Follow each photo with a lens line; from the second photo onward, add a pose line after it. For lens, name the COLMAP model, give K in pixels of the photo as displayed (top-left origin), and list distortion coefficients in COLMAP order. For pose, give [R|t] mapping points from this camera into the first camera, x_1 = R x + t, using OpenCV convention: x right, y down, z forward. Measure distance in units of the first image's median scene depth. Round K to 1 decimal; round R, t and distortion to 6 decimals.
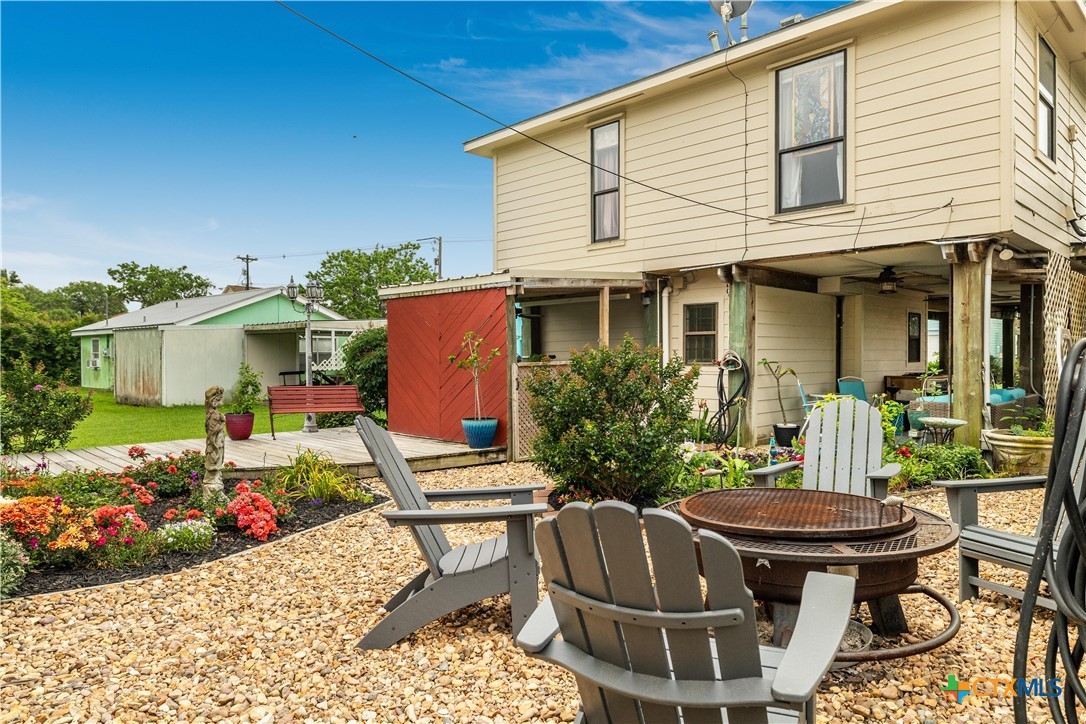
lens RADIAL K [[695.3, 0, 543.0], [0, 695.3, 362.0], [0, 0, 1]] dist [0.000568, 0.000069]
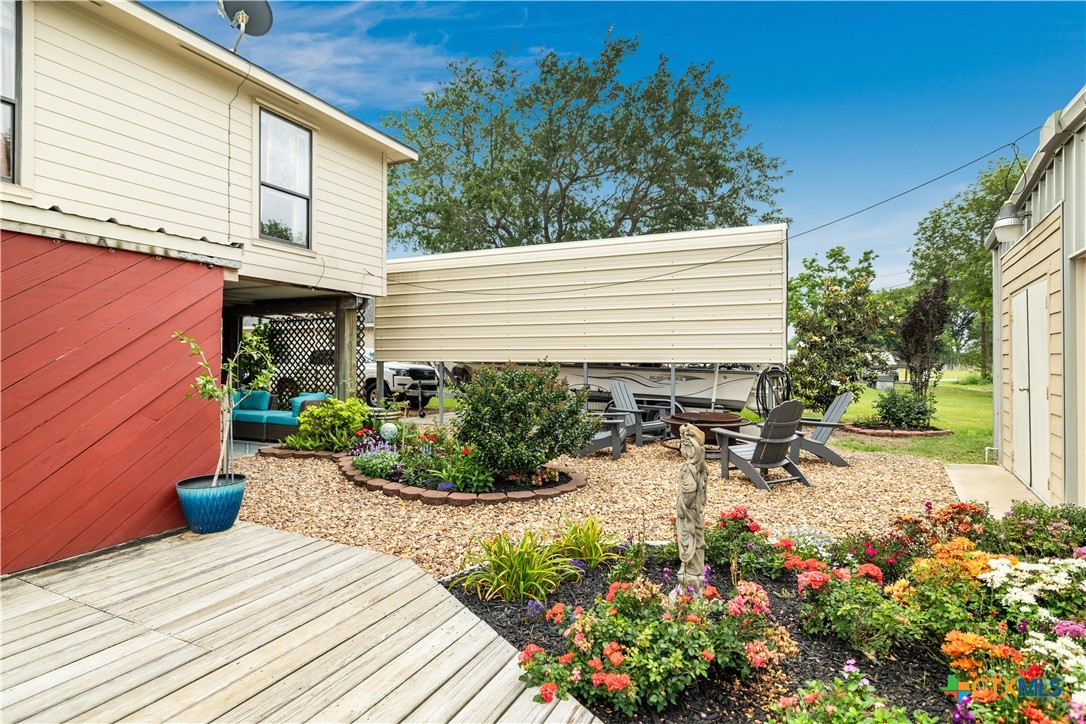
lens RADIAL K [[563.0, 0, 543.0], [0, 563.0, 362.0], [0, 0, 1]] dist [0.001183, 0.000059]
pose [[-0.352670, 0.000716, 0.935748, -0.638152], [0.006837, 0.999975, 0.001811, -0.017409], [-0.935723, 0.007037, -0.352666, 0.886533]]
